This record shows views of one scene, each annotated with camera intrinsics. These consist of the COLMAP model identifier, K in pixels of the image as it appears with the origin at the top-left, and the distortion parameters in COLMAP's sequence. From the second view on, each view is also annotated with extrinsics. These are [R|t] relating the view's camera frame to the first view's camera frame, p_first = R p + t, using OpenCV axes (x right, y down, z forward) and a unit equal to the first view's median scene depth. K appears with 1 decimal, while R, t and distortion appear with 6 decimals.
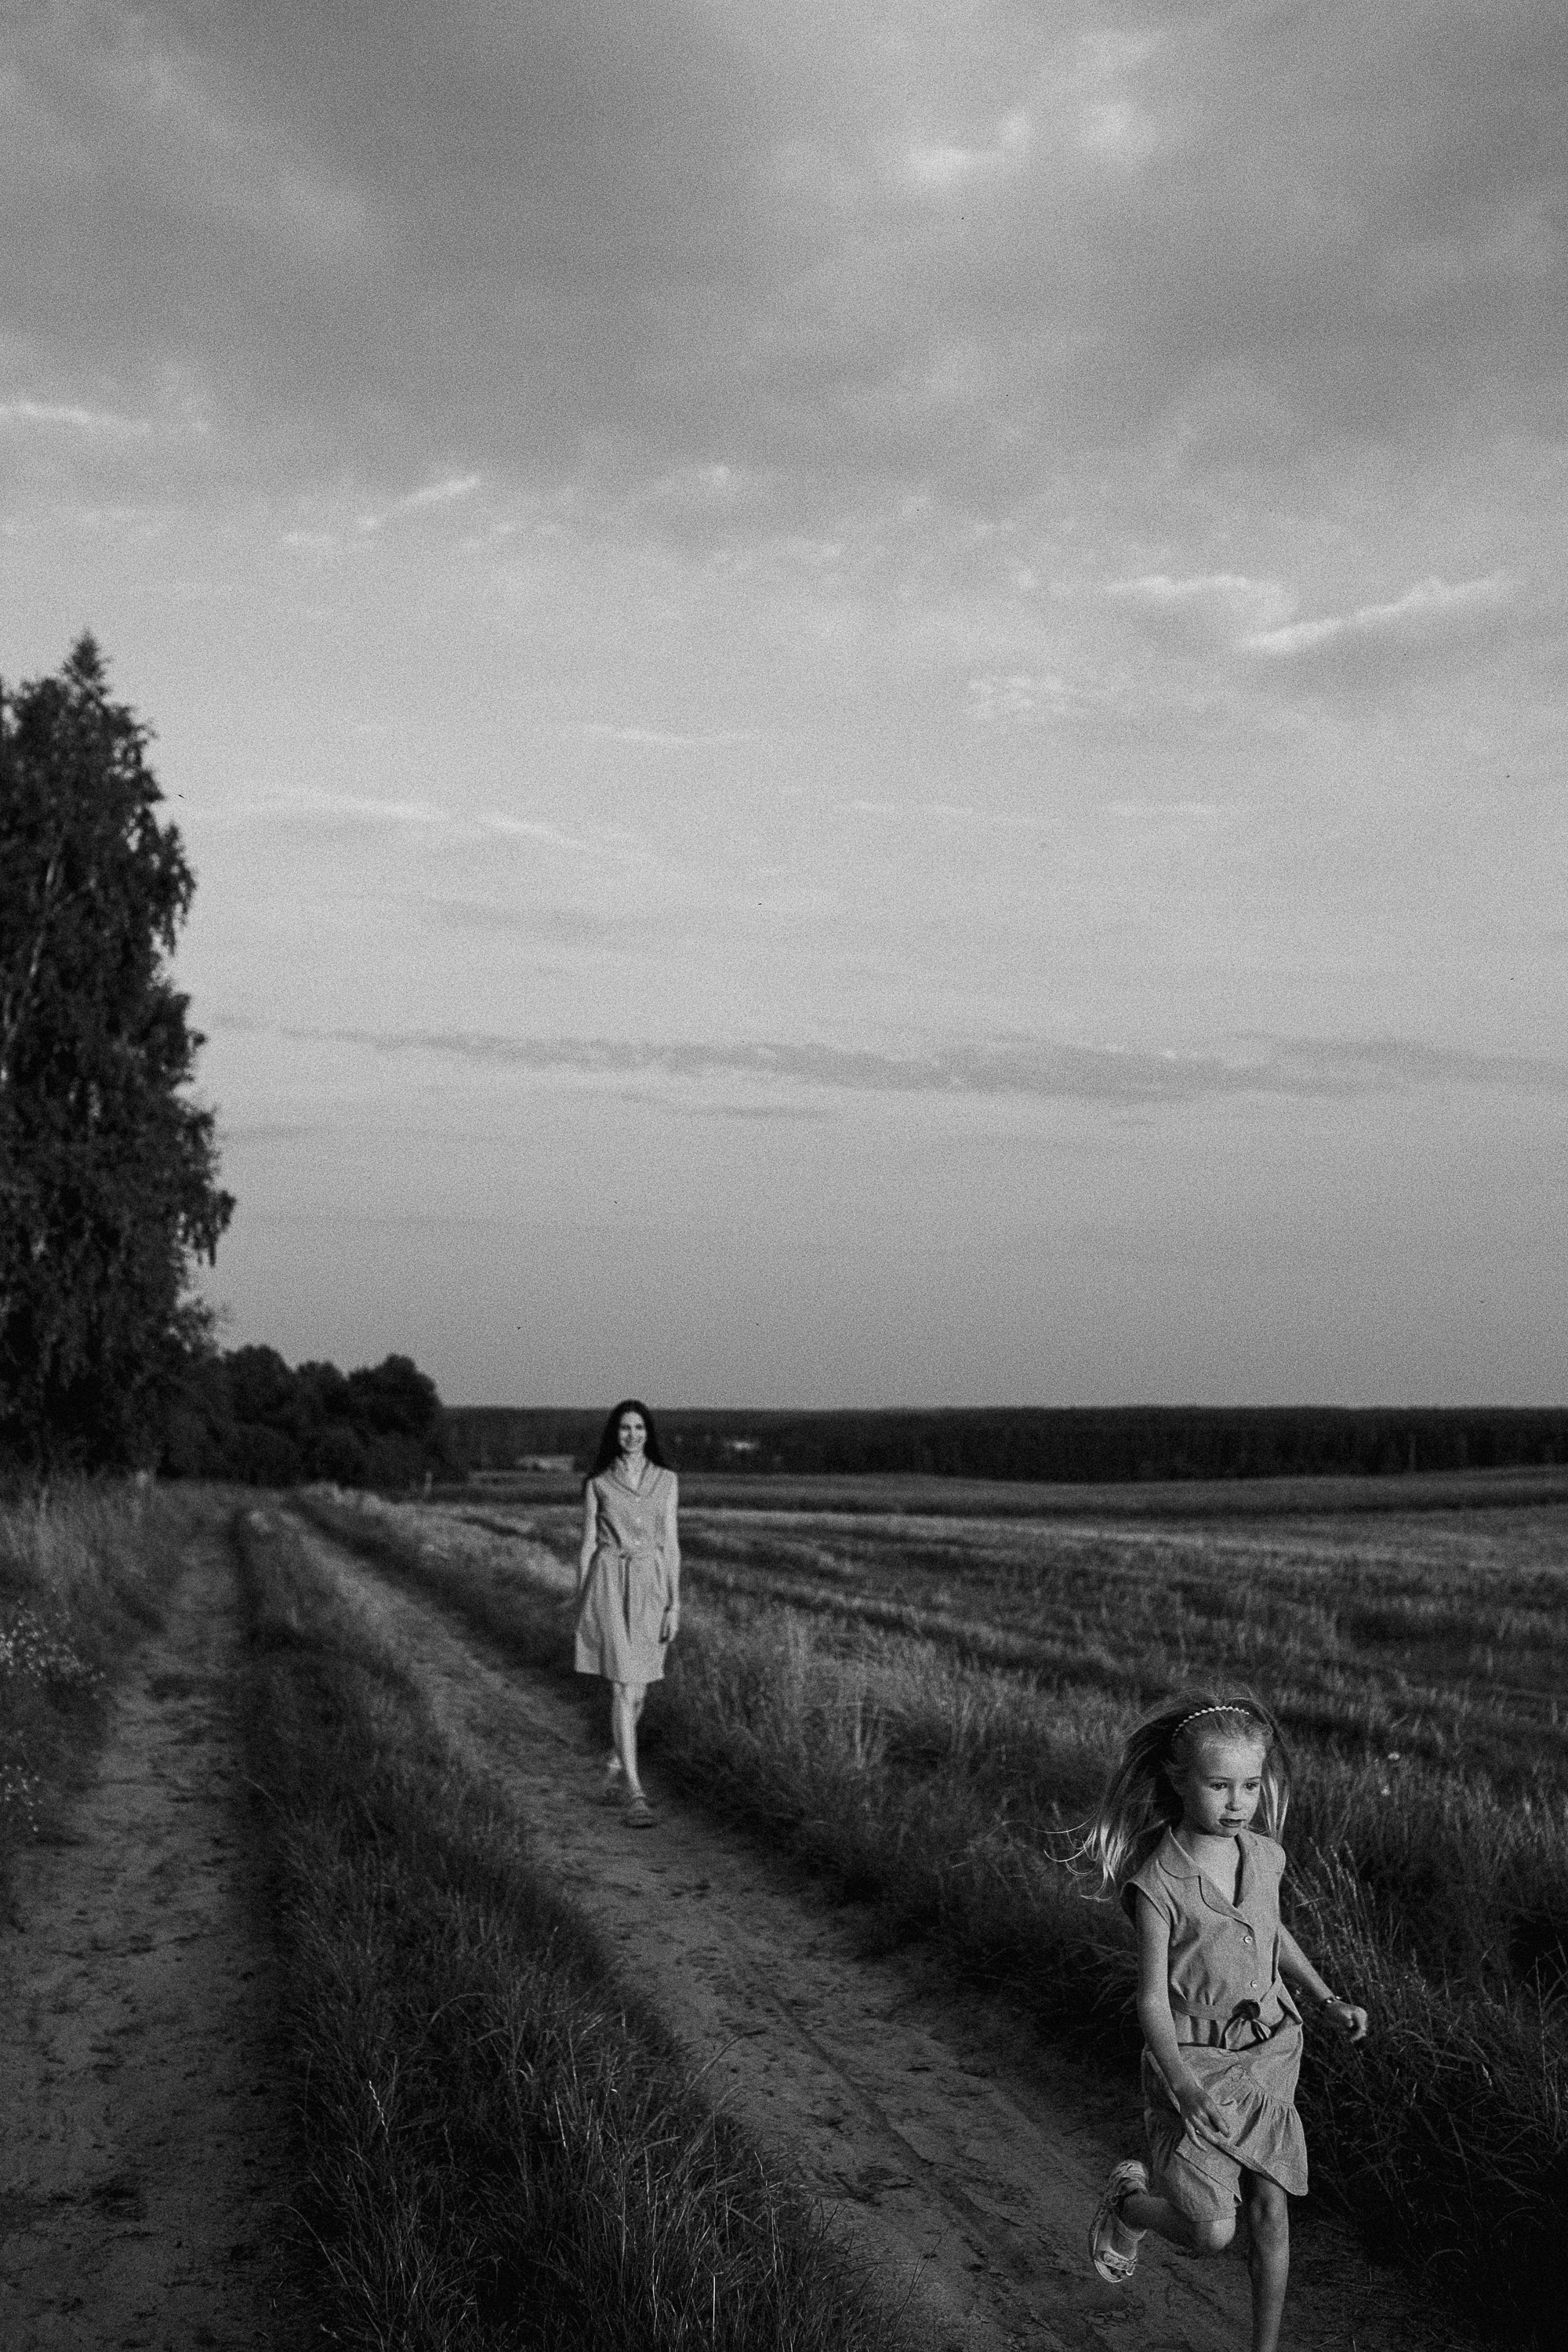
lens RADIAL K [[2560.3, 0, 783.8], [0, 2560.3, 1180.8], [0, 0, 1]] dist [-0.005768, 0.000000]
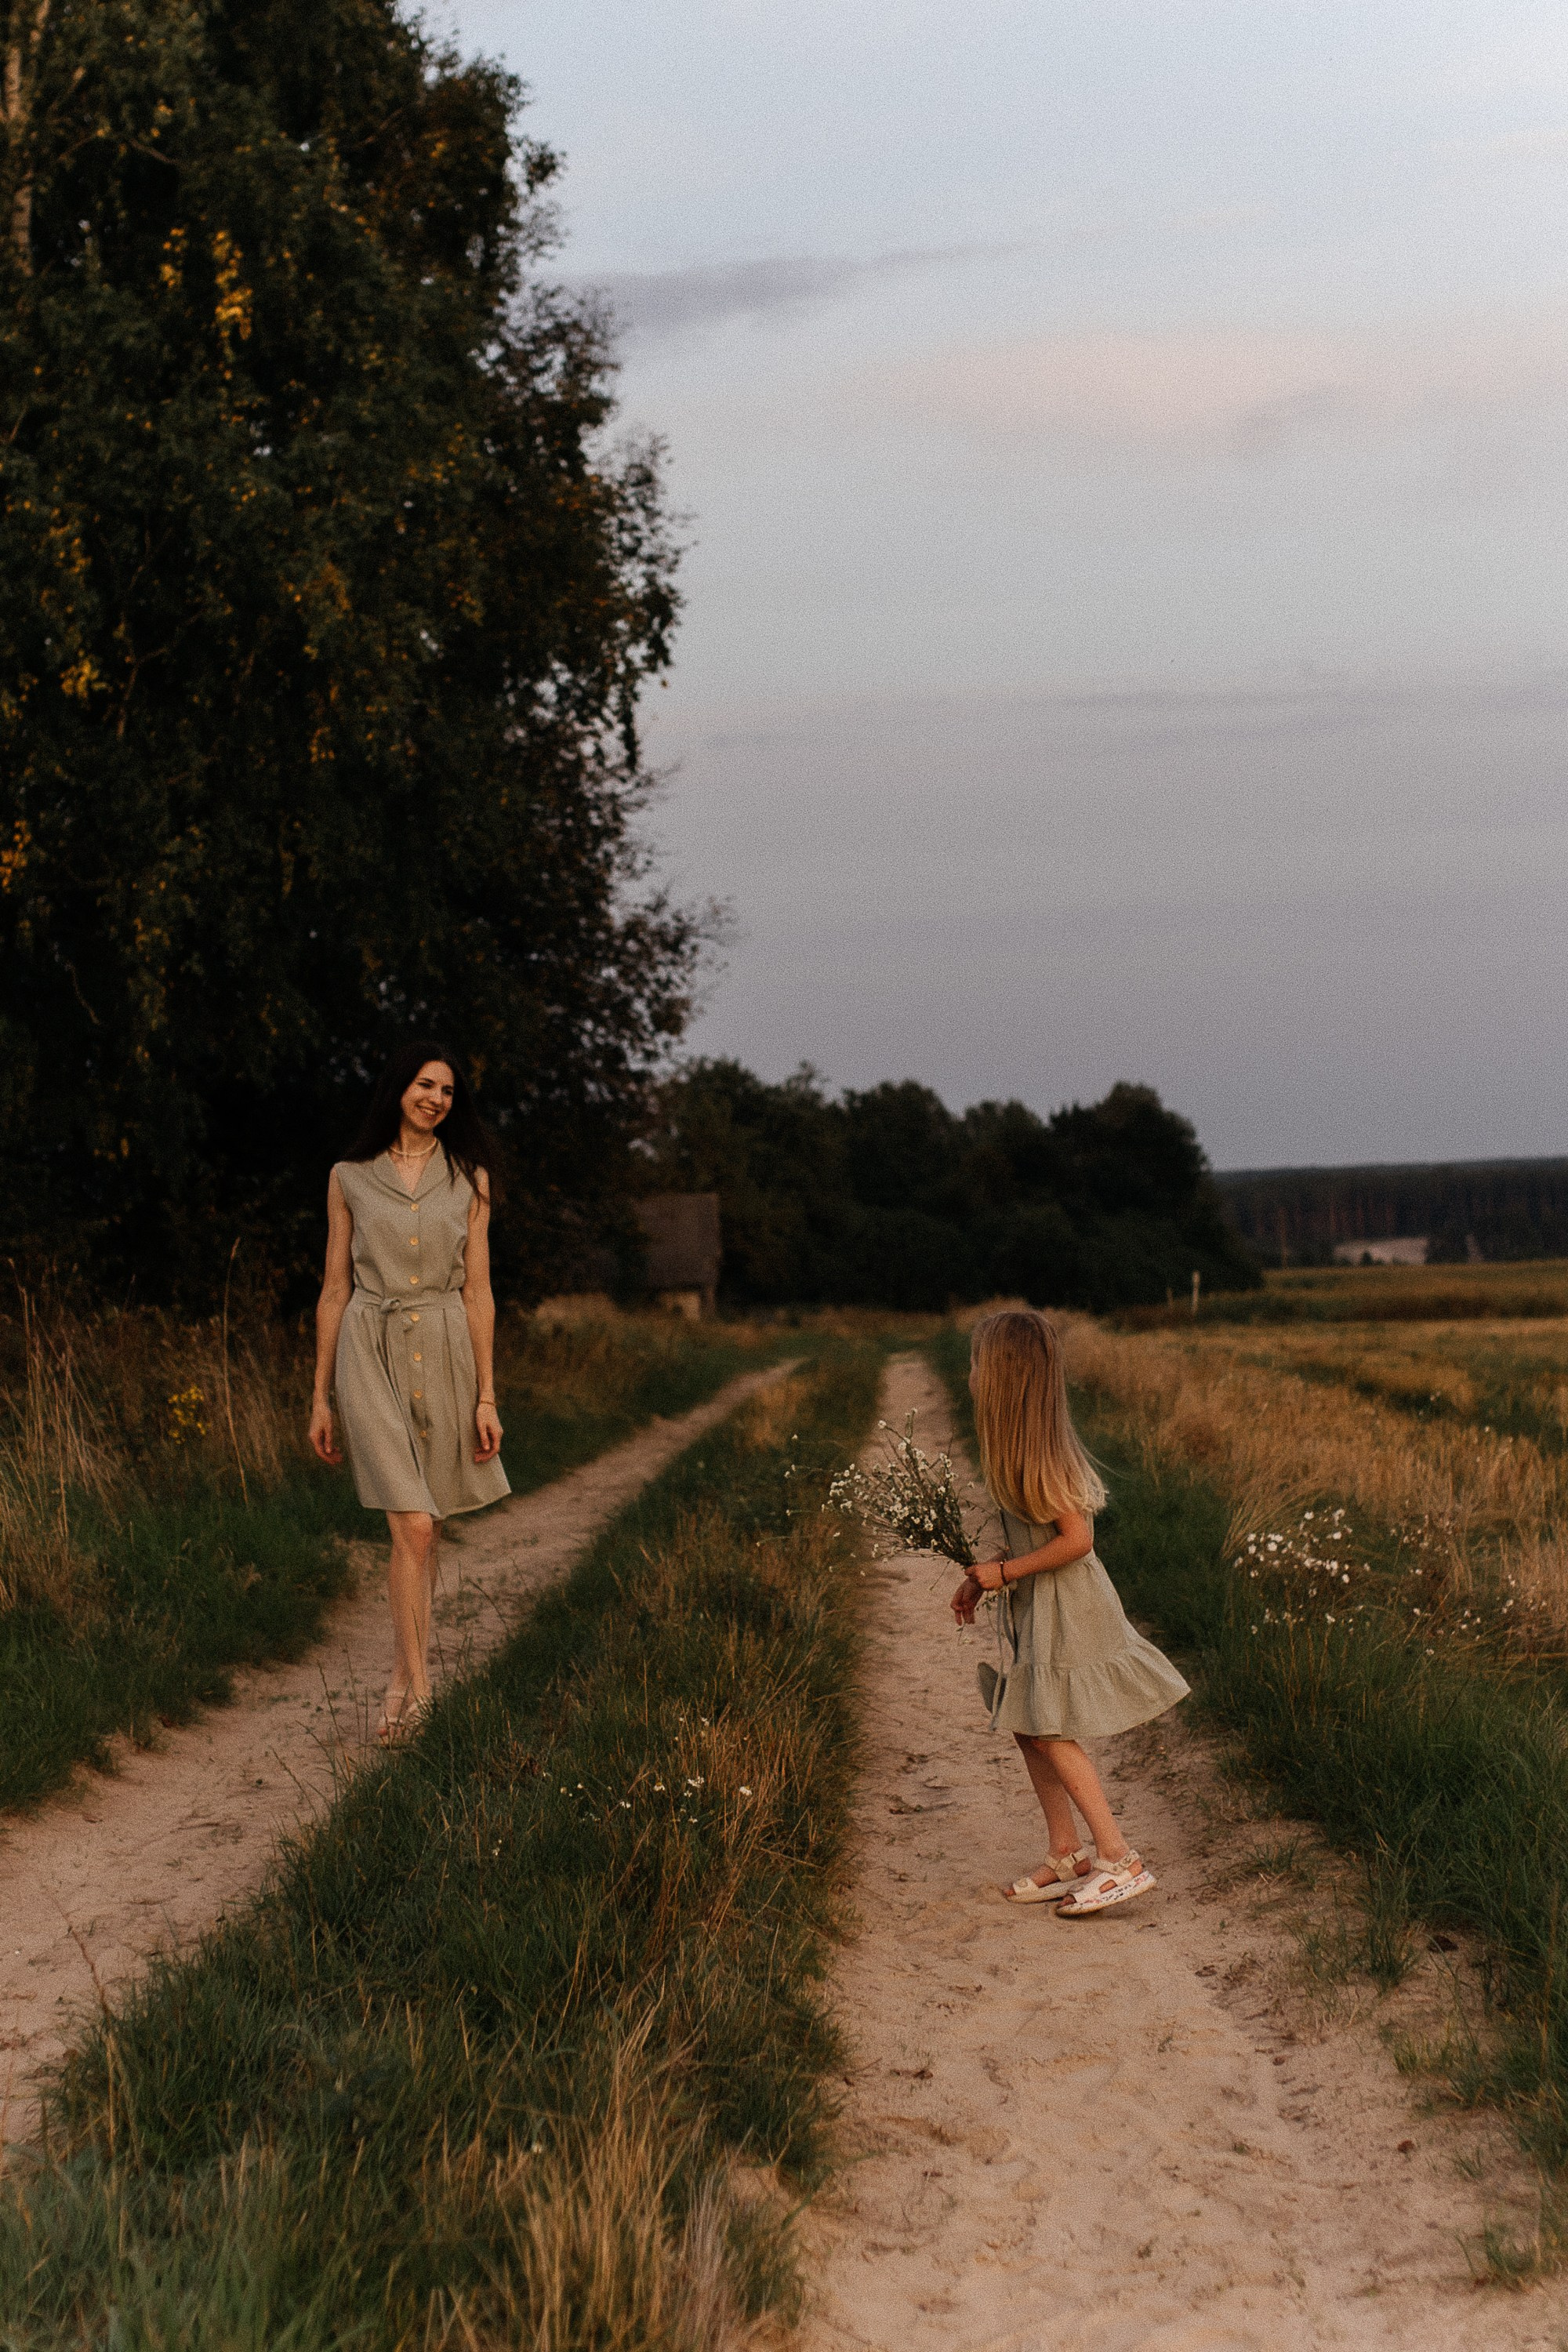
lens RADIAL K [[2560.3, 0, 793.4], [0, 2560.3, 1181.0], [0, 0, 1]] dist [-0.005768, 0.000000]
pose [[0.958432, -0.057225, -0.279523, -0.063529], [0.077473, 0.995069, 0.061925, 0.050695], [0.274601, -0.081006, 0.958140, 0.426824]]
